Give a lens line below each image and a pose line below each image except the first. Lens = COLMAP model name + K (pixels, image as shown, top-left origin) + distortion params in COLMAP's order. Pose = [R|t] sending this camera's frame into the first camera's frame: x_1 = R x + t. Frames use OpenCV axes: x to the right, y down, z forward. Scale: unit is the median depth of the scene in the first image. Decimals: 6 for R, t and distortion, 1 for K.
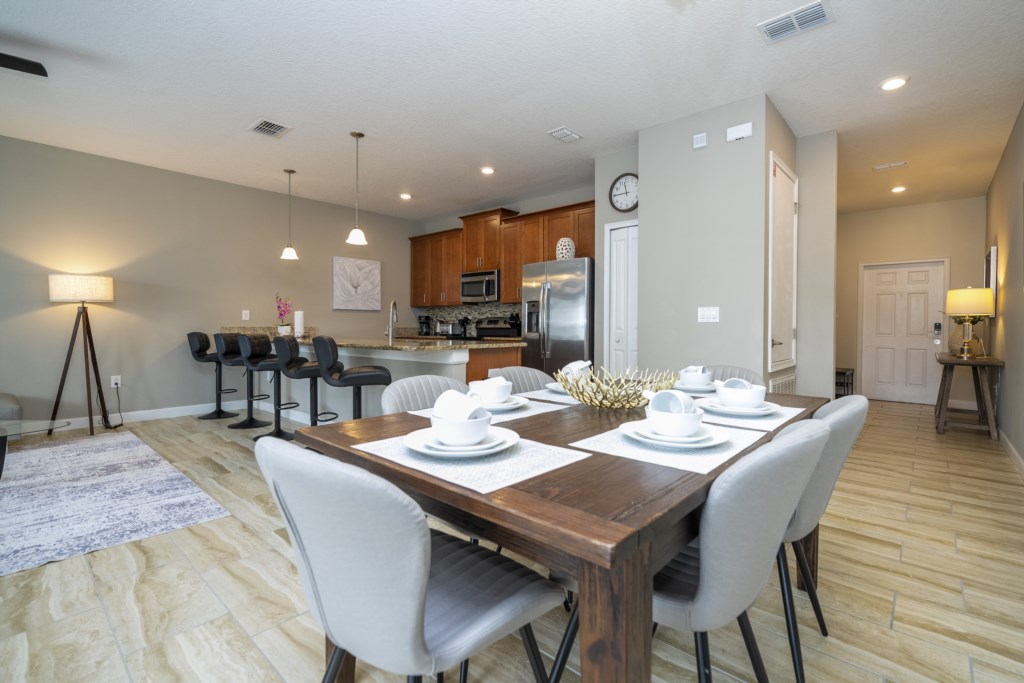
lens RADIAL K [[468.5, 0, 511.2], [0, 468.5, 337.6], [0, 0, 1]] dist [0.000363, 0.000291]
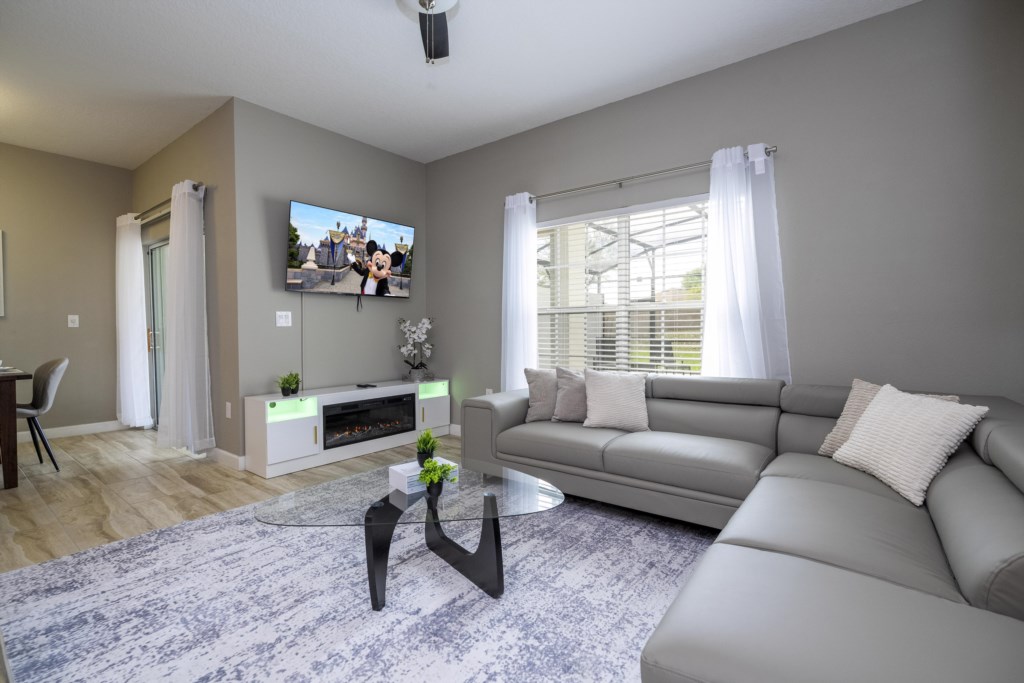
lens RADIAL K [[468.5, 0, 511.7], [0, 468.5, 340.9], [0, 0, 1]] dist [0.000363, 0.000291]
pose [[-0.997576, -0.000163, -0.069580, -1.463879], [-0.002923, 0.999212, 0.039575, -0.043194], [0.069519, 0.039682, -0.996791, 1.891978]]
